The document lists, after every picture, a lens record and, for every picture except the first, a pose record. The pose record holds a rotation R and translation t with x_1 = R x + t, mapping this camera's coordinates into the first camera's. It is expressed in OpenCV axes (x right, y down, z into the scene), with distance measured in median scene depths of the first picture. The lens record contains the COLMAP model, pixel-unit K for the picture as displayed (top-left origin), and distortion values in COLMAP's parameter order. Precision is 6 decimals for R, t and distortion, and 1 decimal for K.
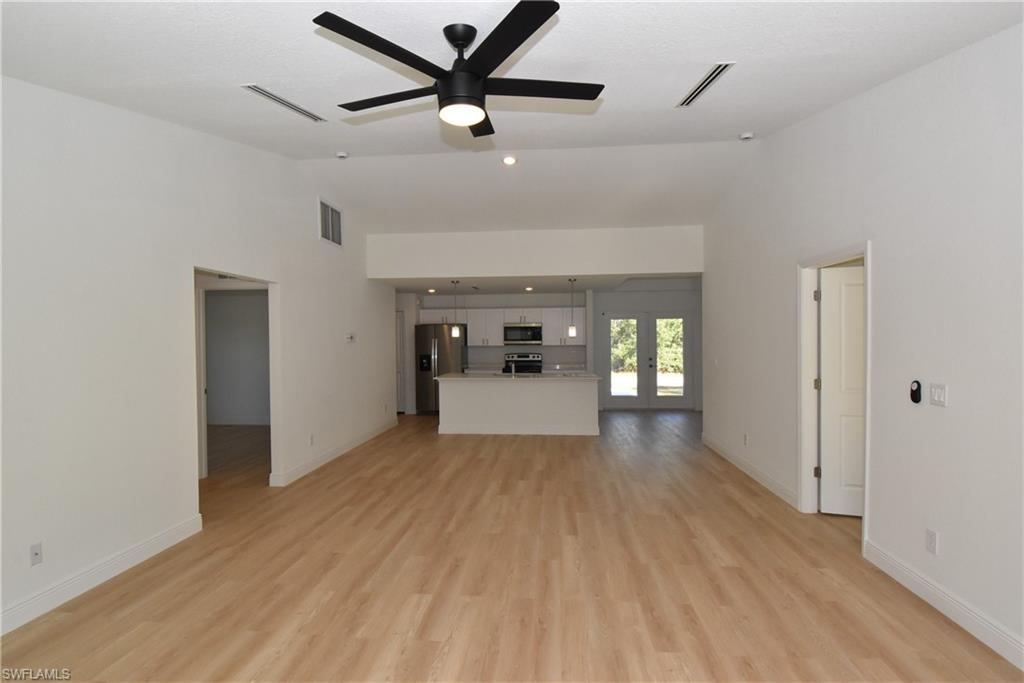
lens RADIAL K [[497.5, 0, 507.5], [0, 497.5, 337.7], [0, 0, 1]] dist [-0.003003, -0.000739]
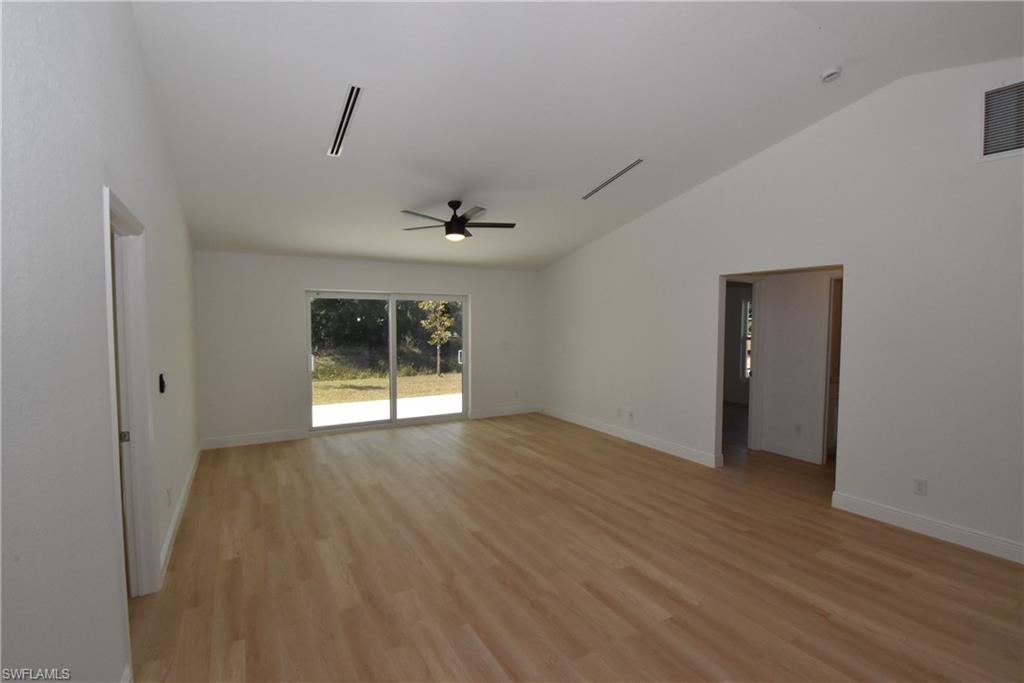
lens RADIAL K [[467.2, 0, 516.6], [0, 467.2, 345.9], [0, 0, 1]] dist [-0.000667, -0.011967]
pose [[-0.808456, 0.038201, -0.587315, 0.562541], [0.002866, 0.998135, 0.060977, -0.028984], [0.588549, 0.047614, -0.807058, 1.682462]]
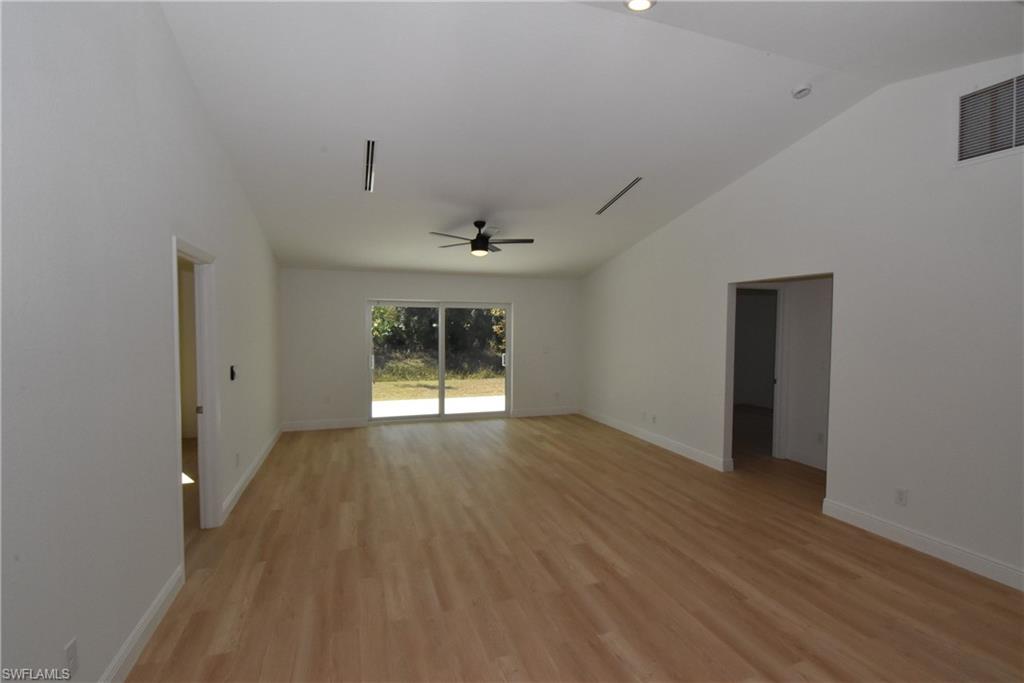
lens RADIAL K [[467.2, 0, 516.8], [0, 467.2, 345.6], [0, 0, 1]] dist [-0.000667, -0.011967]
pose [[-0.907277, 0.020861, -0.420017, 0.449754], [0.000509, 0.998823, 0.048509, -0.031239], [0.420534, 0.043798, -0.906219, 1.908992]]
